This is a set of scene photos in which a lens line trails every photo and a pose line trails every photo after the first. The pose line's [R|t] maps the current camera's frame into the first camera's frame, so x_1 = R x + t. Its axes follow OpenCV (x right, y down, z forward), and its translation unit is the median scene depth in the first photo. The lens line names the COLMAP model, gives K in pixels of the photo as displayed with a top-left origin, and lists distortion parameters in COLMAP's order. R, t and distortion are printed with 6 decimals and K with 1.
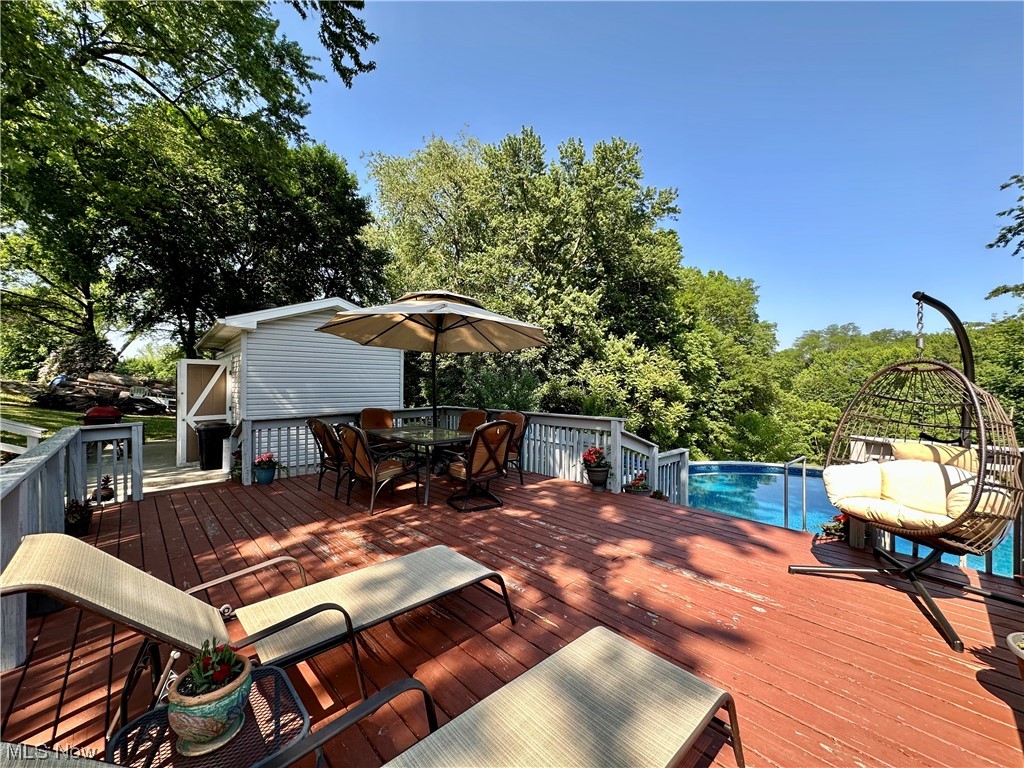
lens RADIAL K [[405.2, 0, 520.5], [0, 405.2, 385.4], [0, 0, 1]] dist [-0.006075, 0.000808]
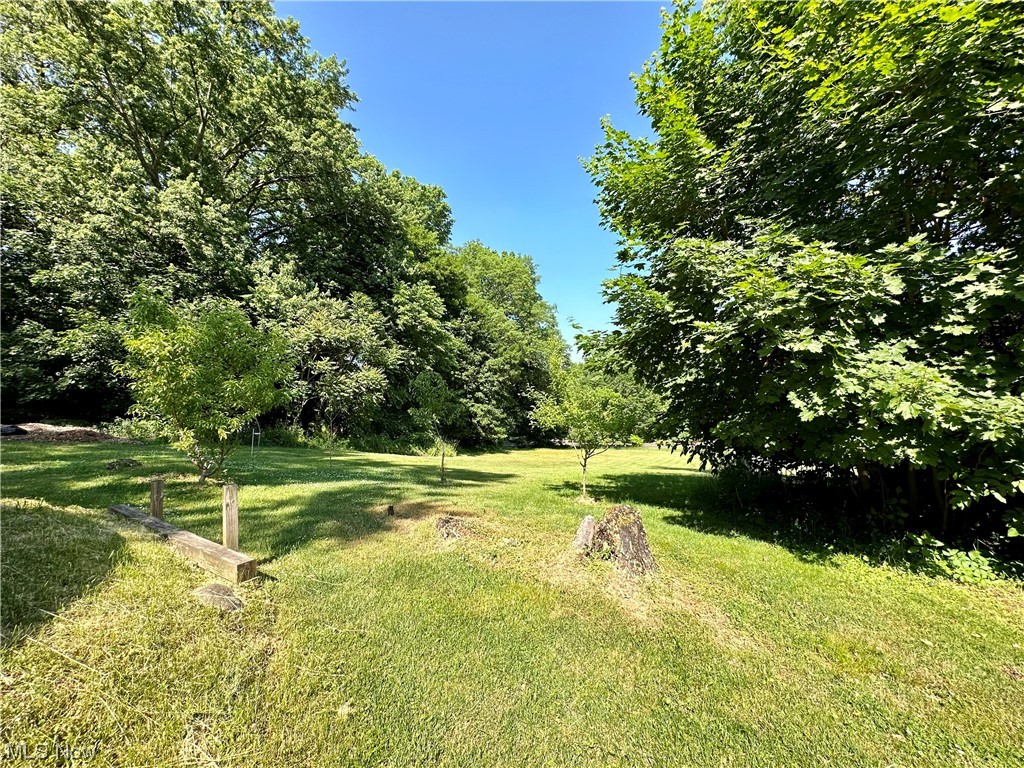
lens RADIAL K [[405.2, 0, 508.4], [0, 405.2, 384.9], [0, 0, 1]] dist [-0.006075, 0.000808]
pose [[0.946115, -0.012418, 0.323593, 0.257044], [0.016017, 0.999836, -0.008459, 0.055915], [-0.323434, 0.013186, 0.946159, 0.153246]]
